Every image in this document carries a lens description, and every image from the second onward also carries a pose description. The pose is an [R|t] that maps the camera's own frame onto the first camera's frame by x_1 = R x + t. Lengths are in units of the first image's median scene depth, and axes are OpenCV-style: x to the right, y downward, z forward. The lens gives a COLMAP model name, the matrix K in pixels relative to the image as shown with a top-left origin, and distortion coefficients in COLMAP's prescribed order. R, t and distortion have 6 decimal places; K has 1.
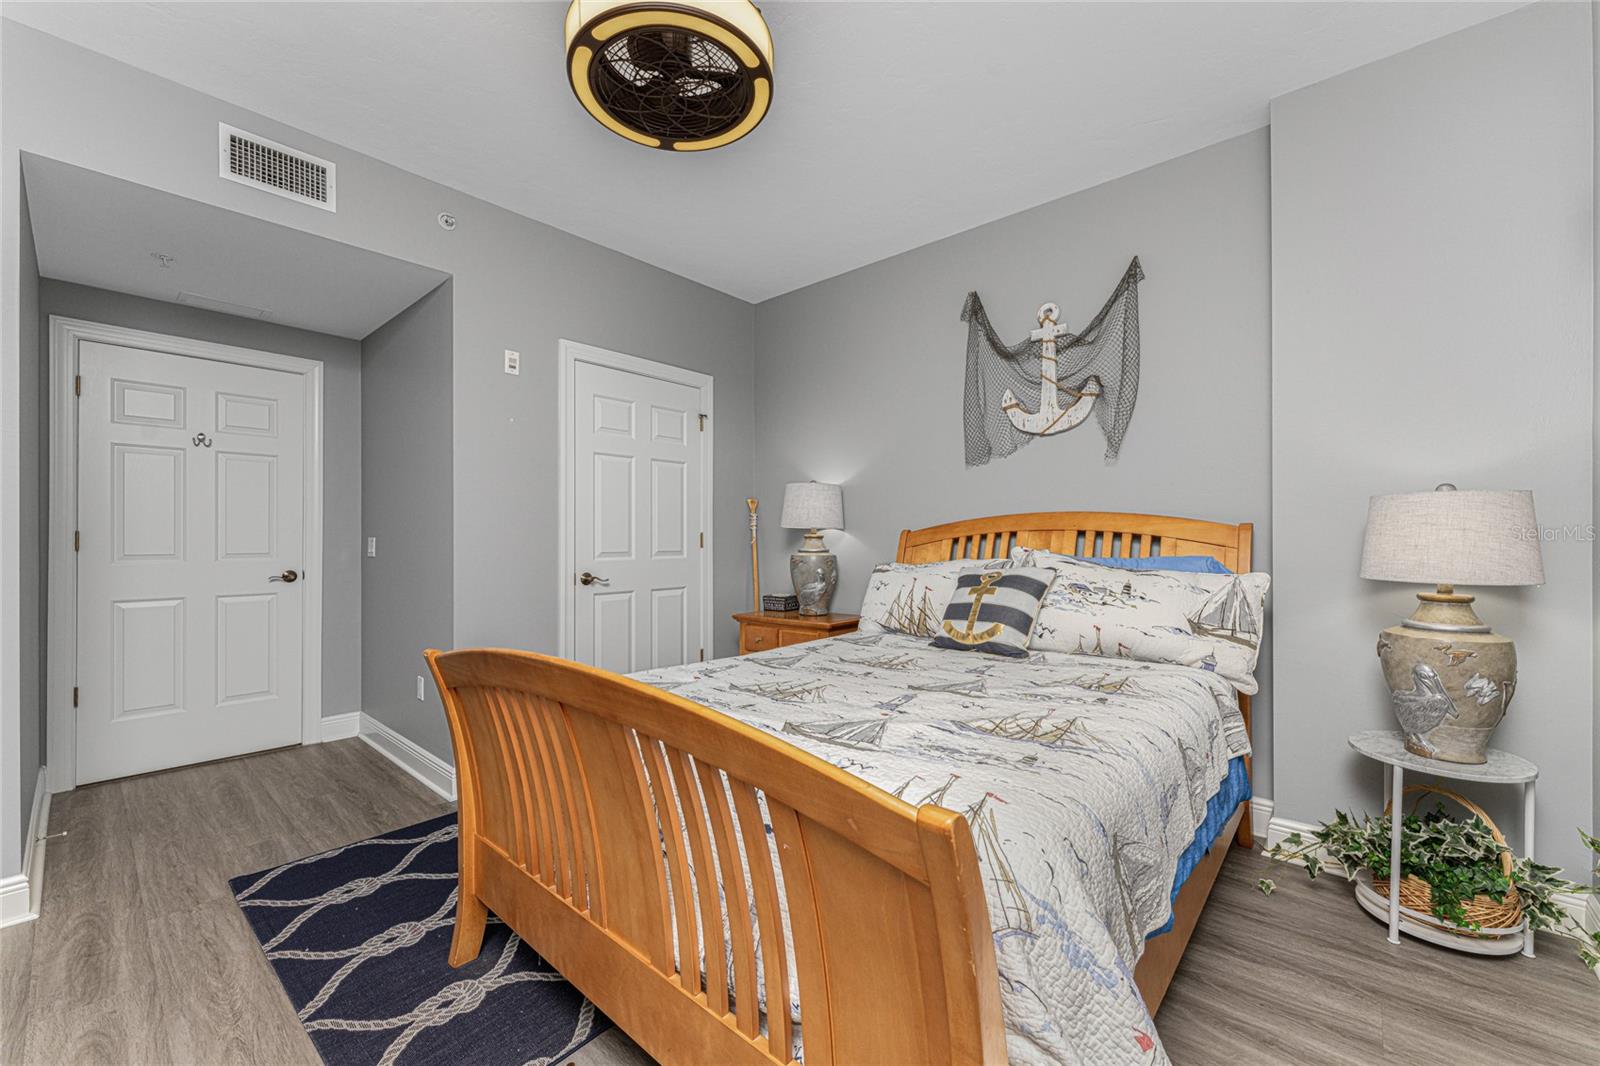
lens RADIAL K [[654.8, 0, 796.7], [0, 654.8, 537.1], [0, 0, 1]] dist [0.003721, -0.001192]
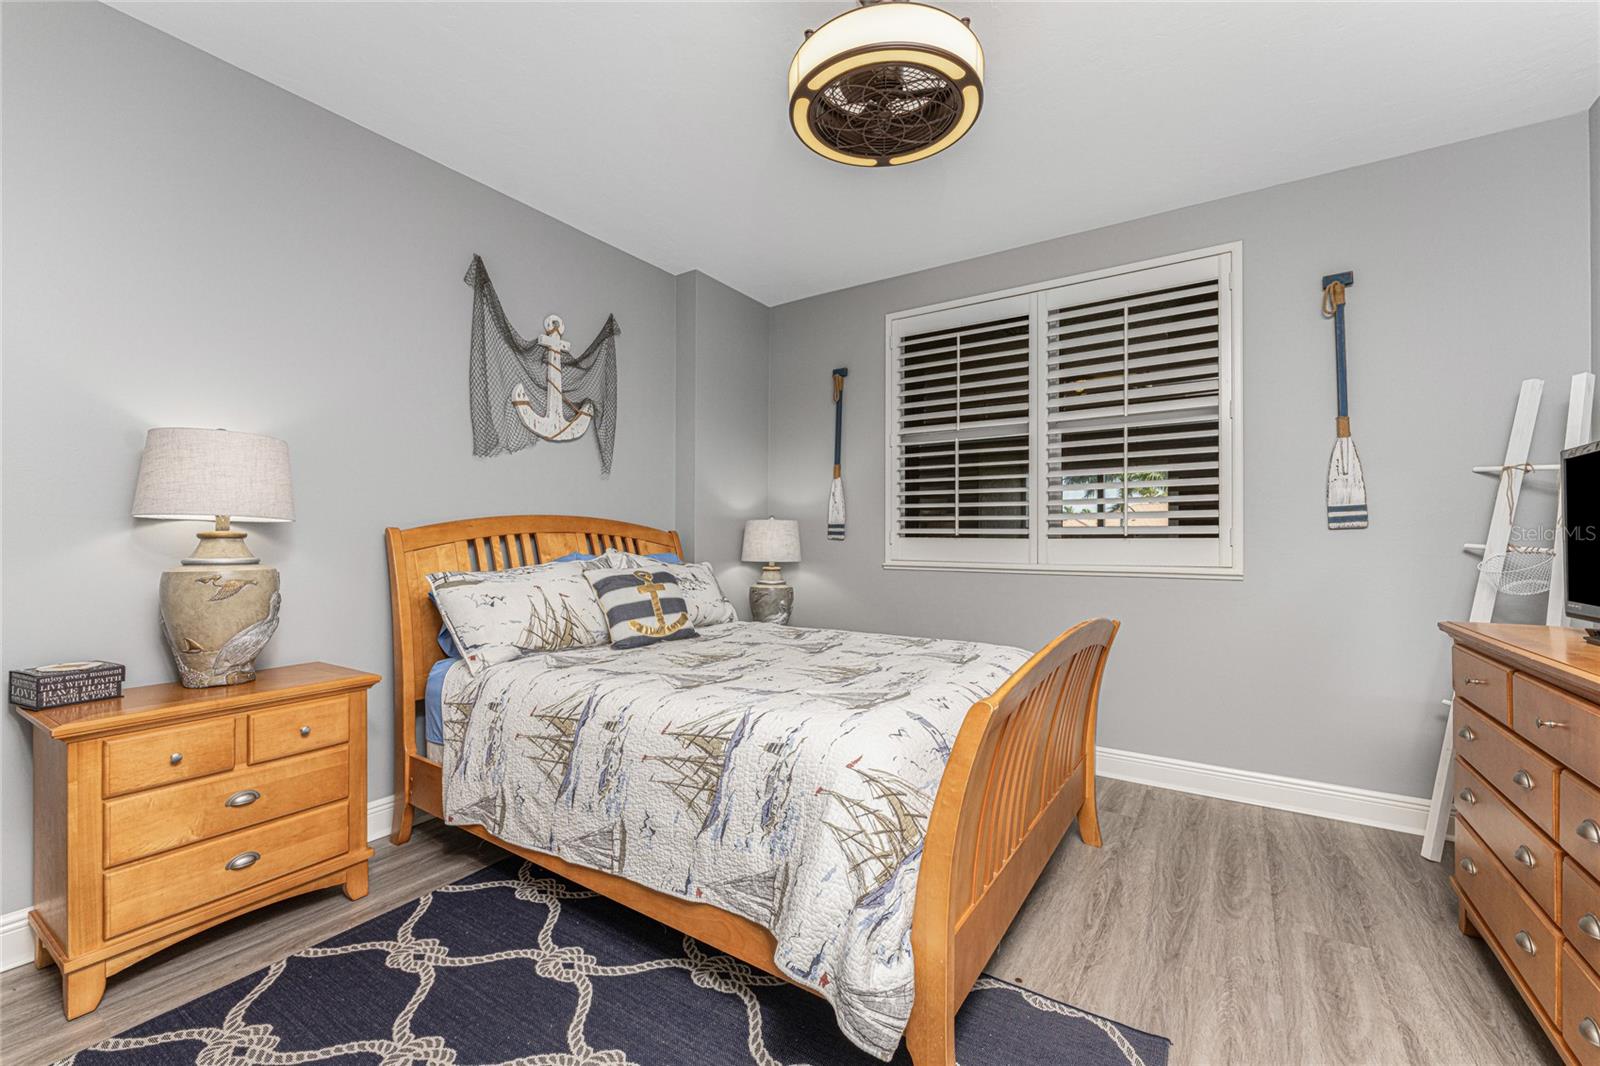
lens RADIAL K [[654.8, 0, 796.9], [0, 654.8, 539.2], [0, 0, 1]] dist [0.003721, -0.001192]
pose [[-0.143847, 0.005355, 0.989585, -0.710631], [-0.000890, 0.999984, -0.005540, 0.005472], [-0.989600, -0.001678, -0.143840, 0.775966]]
